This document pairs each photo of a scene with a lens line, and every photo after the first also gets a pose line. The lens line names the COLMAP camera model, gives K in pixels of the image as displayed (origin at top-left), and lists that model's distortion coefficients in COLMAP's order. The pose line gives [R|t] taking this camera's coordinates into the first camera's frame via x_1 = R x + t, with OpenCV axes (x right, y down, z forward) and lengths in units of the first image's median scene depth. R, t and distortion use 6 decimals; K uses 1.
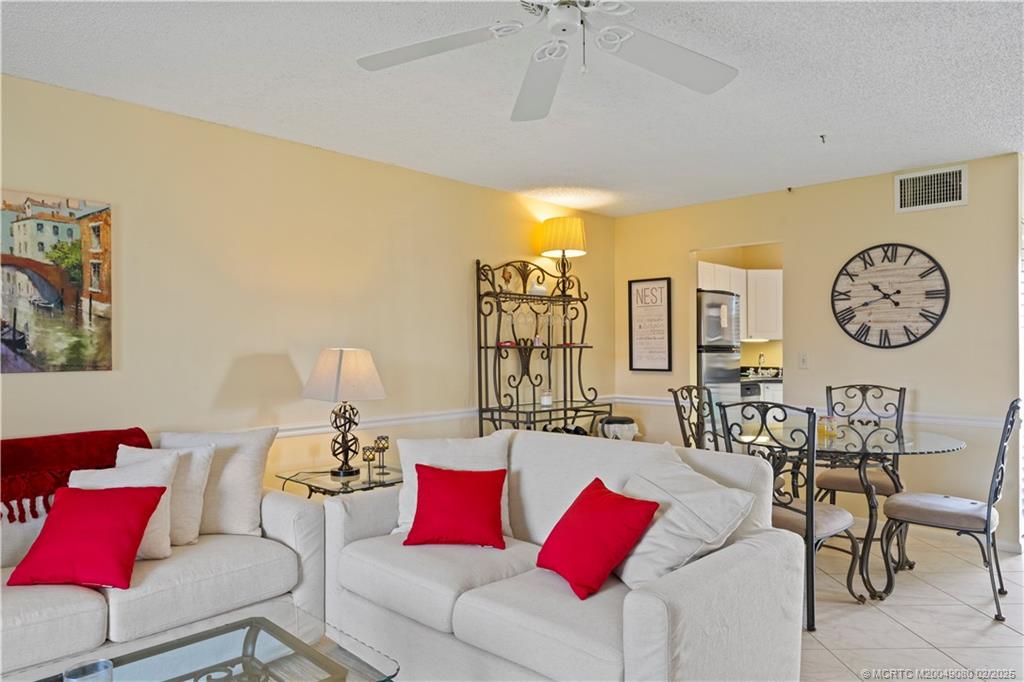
lens RADIAL K [[660.6, 0, 514.9], [0, 660.6, 350.2], [0, 0, 1]] dist [0.000663, -0.002572]
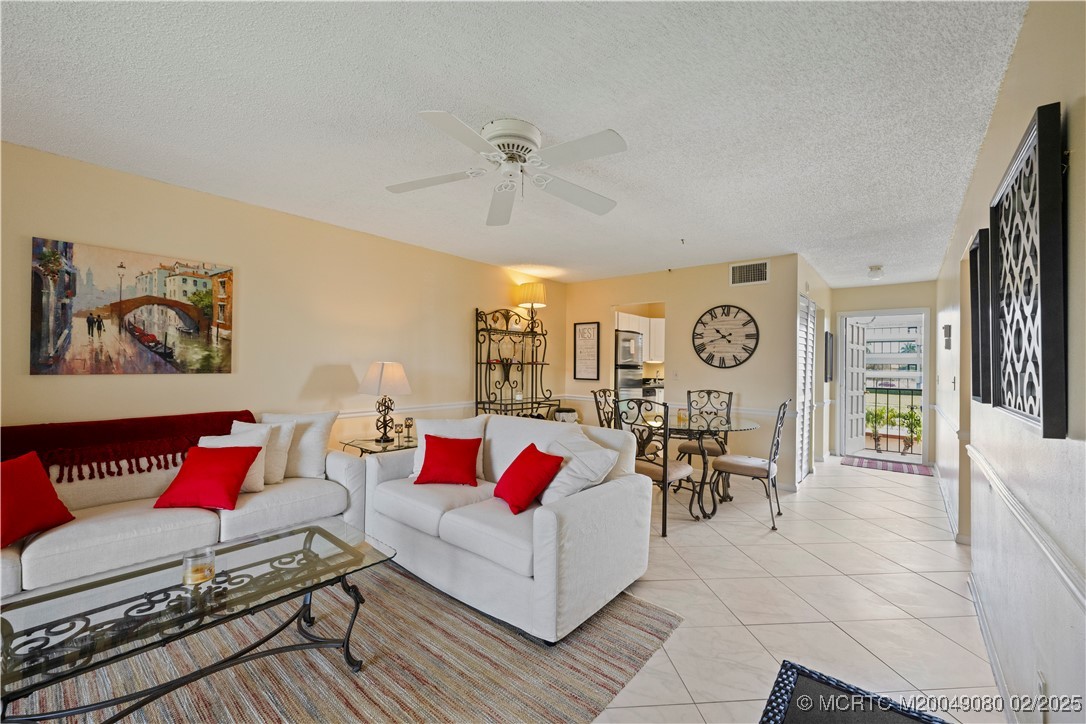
lens RADIAL K [[426.7, 0, 542.1], [0, 426.7, 361.9], [0, 0, 1]] dist [-0.001812, 0.000107]
pose [[0.997778, 0.018914, 0.063881, 0.060501], [-0.018323, 0.999784, -0.009831, 0.000090], [-0.064054, 0.008639, 0.997909, -0.055677]]
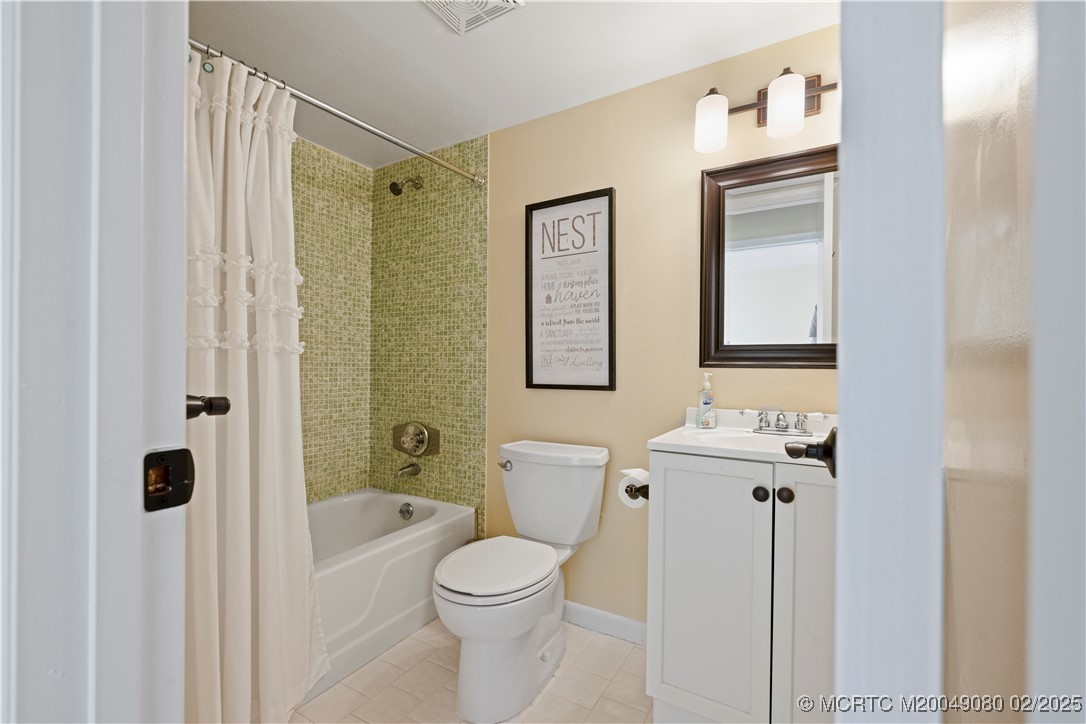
lens RADIAL K [[483.3, 0, 544.5], [0, 483.3, 367.3], [0, 0, 1]] dist [0.062549, 0.000281]
pose [[0.977347, 0.011546, 0.211330, 0.221747], [-0.010158, 0.999919, -0.007652, 0.035930], [-0.211401, 0.005332, 0.977385, 1.296442]]
